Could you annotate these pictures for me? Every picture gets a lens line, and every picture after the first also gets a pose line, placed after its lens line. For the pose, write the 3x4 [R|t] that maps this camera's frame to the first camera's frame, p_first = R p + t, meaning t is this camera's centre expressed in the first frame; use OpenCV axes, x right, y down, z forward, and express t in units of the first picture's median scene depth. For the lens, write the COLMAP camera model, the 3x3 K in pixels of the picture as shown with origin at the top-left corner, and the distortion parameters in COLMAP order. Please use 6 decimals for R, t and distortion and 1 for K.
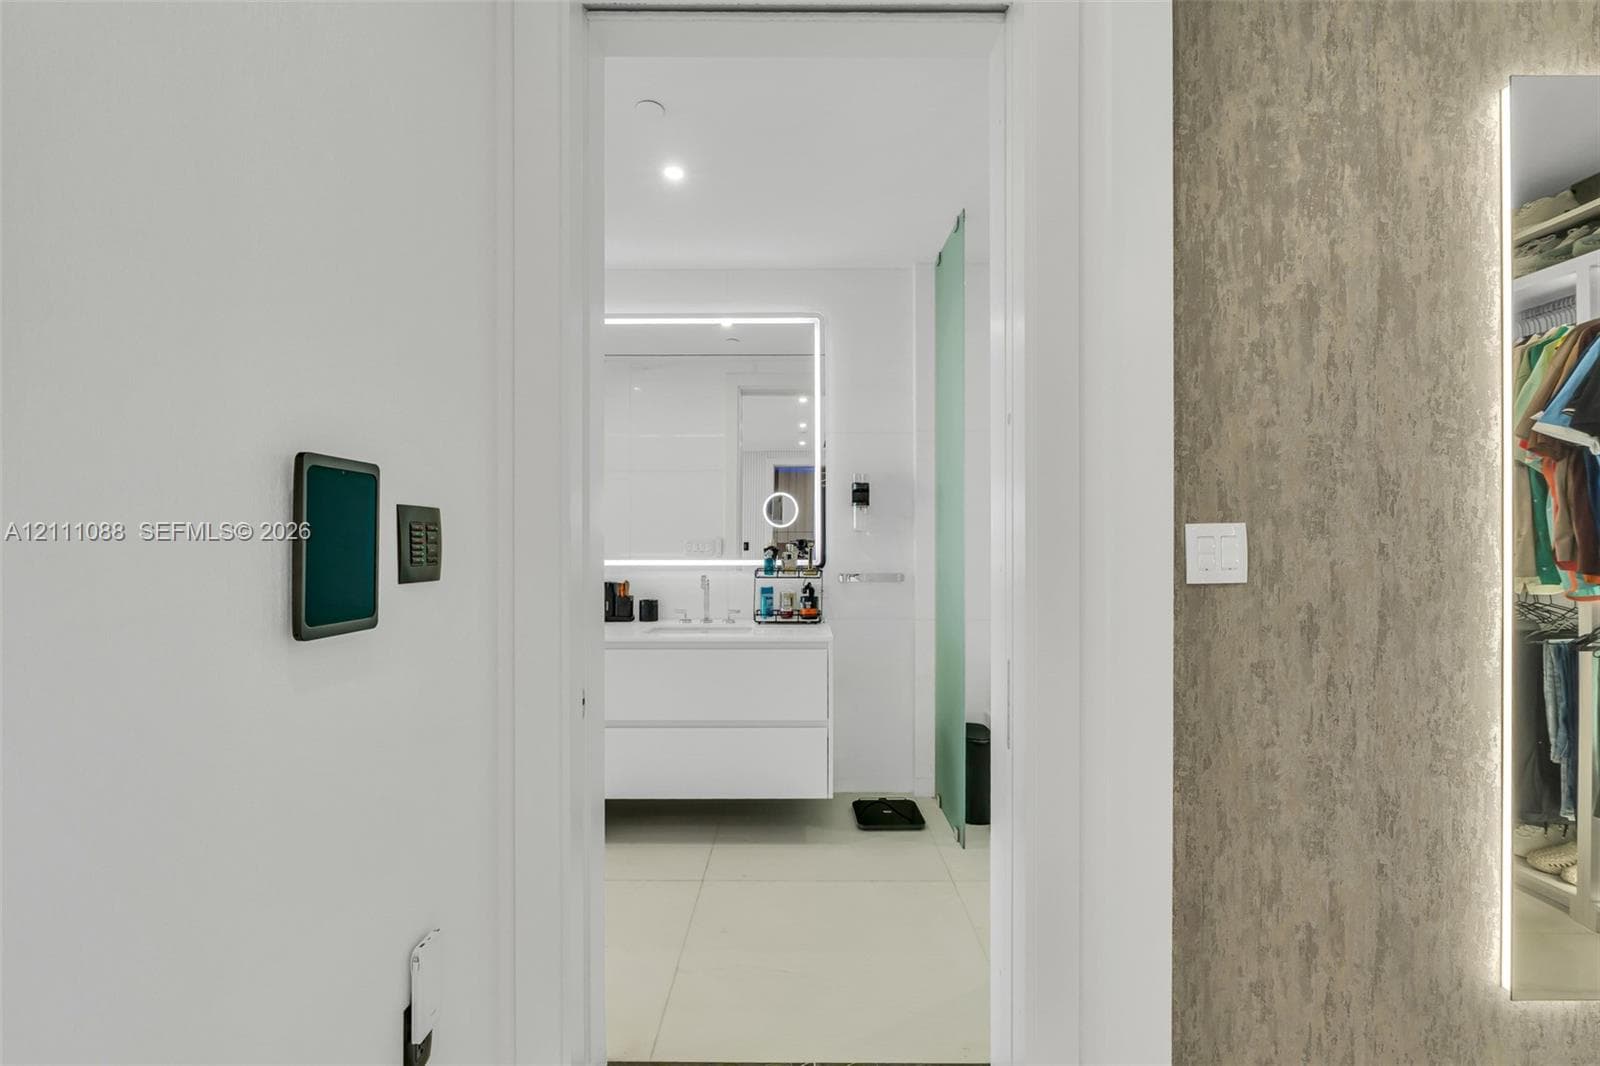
lens RADIAL K [[682.0, 0, 807.8], [0, 682.0, 533.4], [0, 0, 1]] dist [-0.002851, -0.000115]
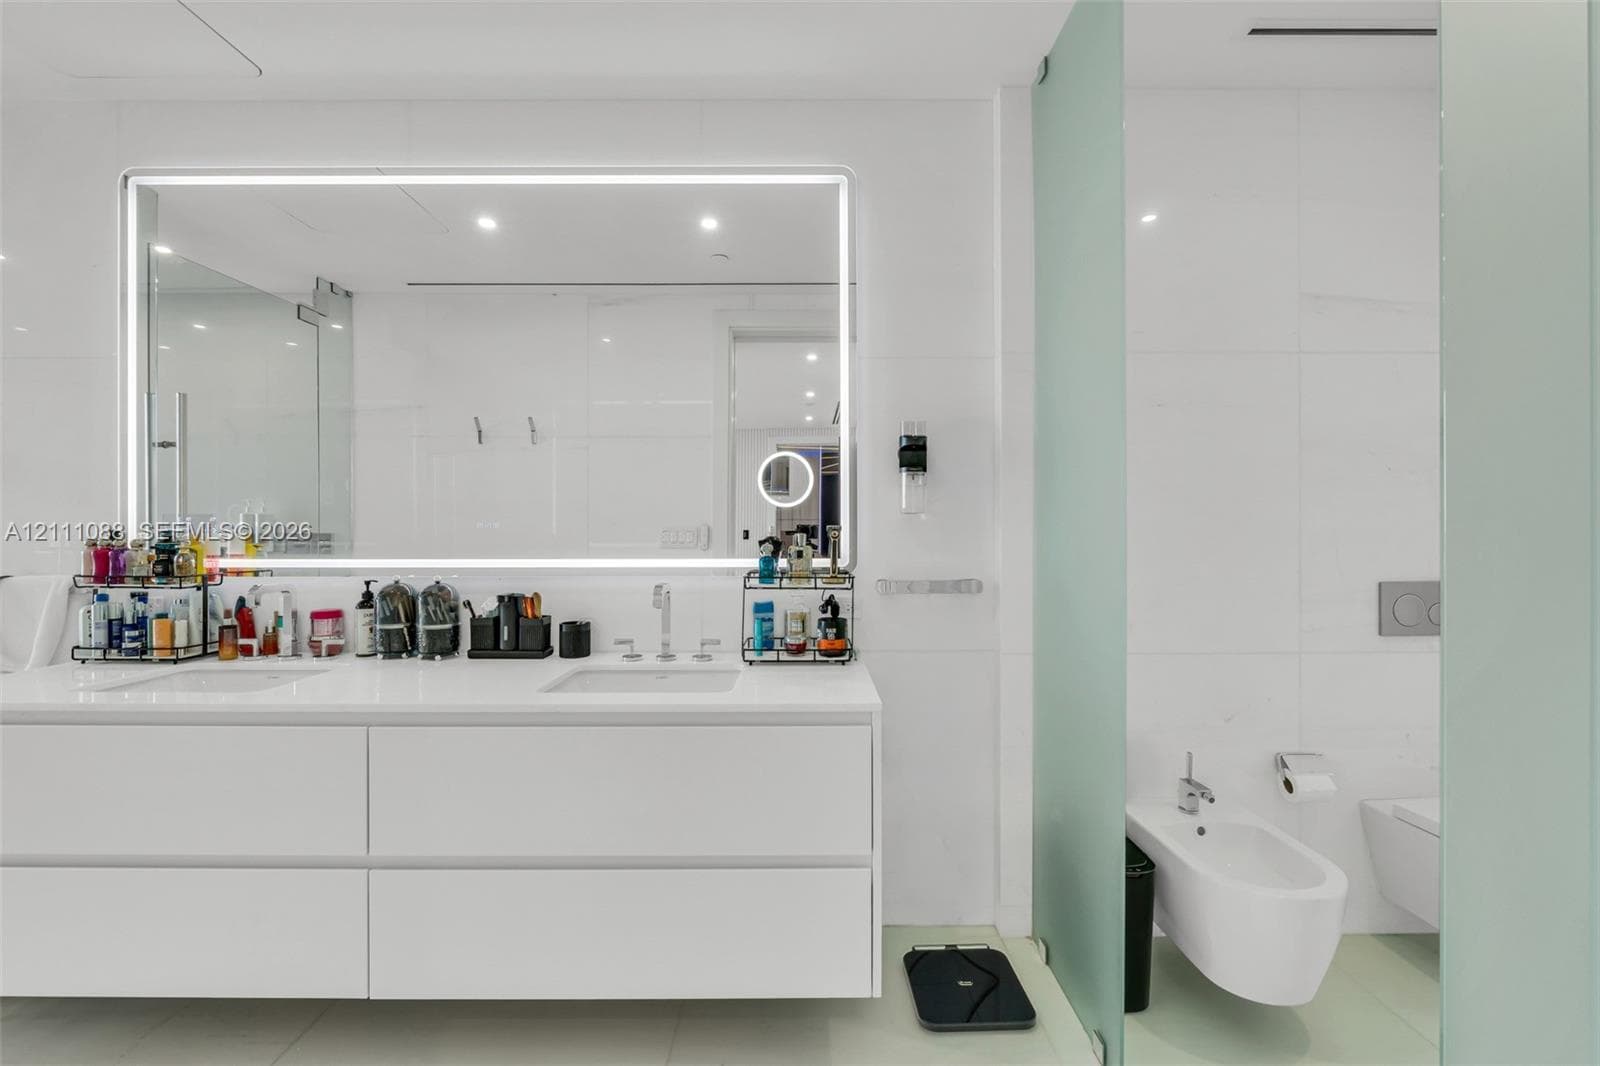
lens RADIAL K [[682.0, 0, 807.8], [0, 682.0, 533.4], [0, 0, 1]] dist [-0.002851, -0.000115]
pose [[0.999986, 0.001326, -0.005214, -0.016568], [-0.001235, 0.999845, 0.017577, 0.004814], [0.005236, -0.017571, 0.999832, 0.381118]]
